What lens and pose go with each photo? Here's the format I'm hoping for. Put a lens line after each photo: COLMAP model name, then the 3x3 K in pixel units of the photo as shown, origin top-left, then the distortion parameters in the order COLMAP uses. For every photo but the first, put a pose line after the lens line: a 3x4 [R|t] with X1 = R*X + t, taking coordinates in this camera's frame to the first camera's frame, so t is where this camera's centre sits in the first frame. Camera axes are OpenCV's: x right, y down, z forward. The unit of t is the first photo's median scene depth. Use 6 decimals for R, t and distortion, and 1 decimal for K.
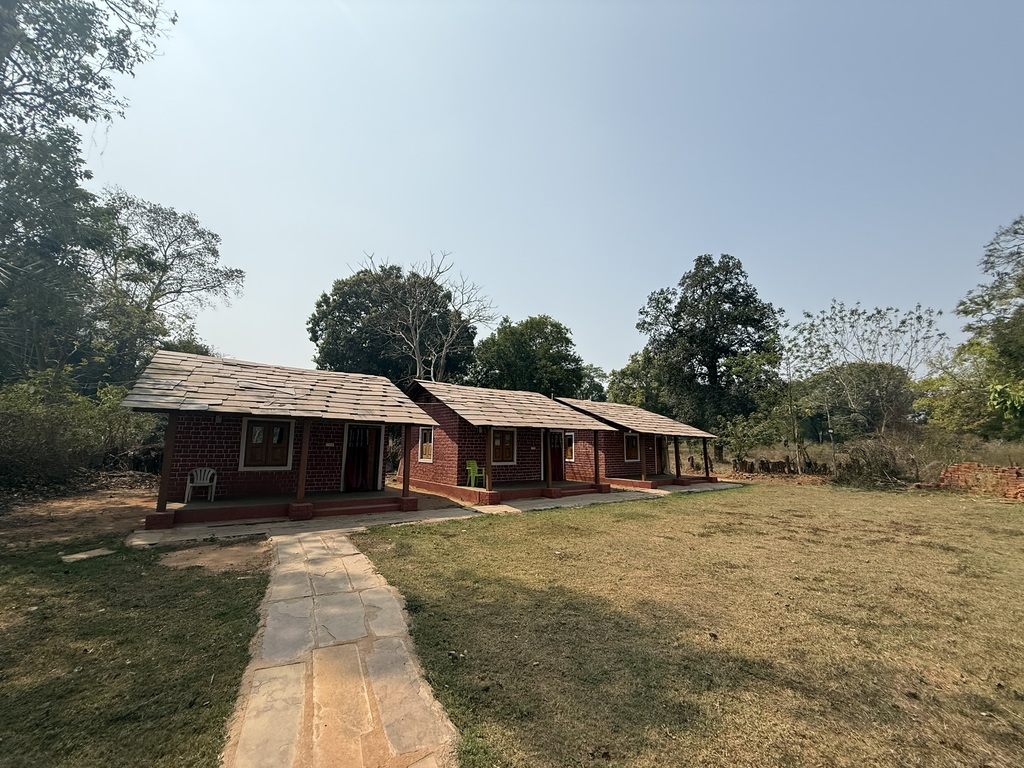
lens RADIAL K [[412.6, 0, 512.0], [0, 412.6, 384.0], [0, 0, 1]] dist [0.001486, 0.000020]
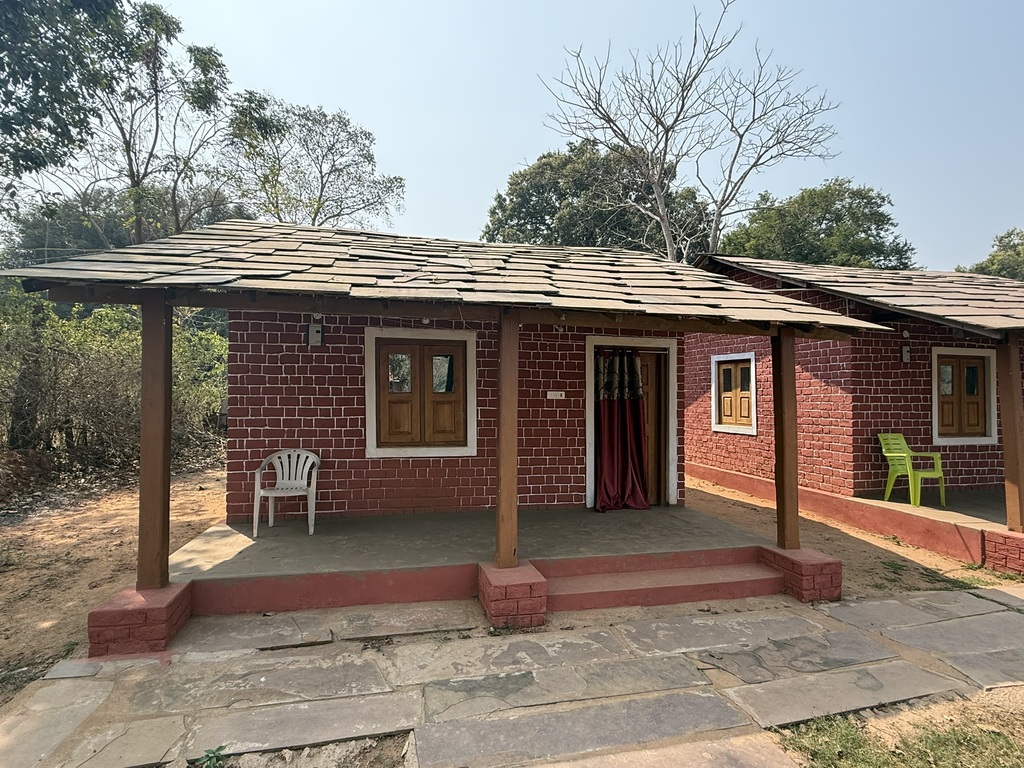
lens RADIAL K [[512.2, 0, 512.0], [0, 512.2, 384.0], [0, 0, 1]] dist [-0.000590, -0.000075]
pose [[0.915932, -0.018617, -0.400900, -0.156964], [0.066084, 0.992285, 0.104902, 0.045308], [0.395854, -0.122576, 0.910096, 0.295818]]
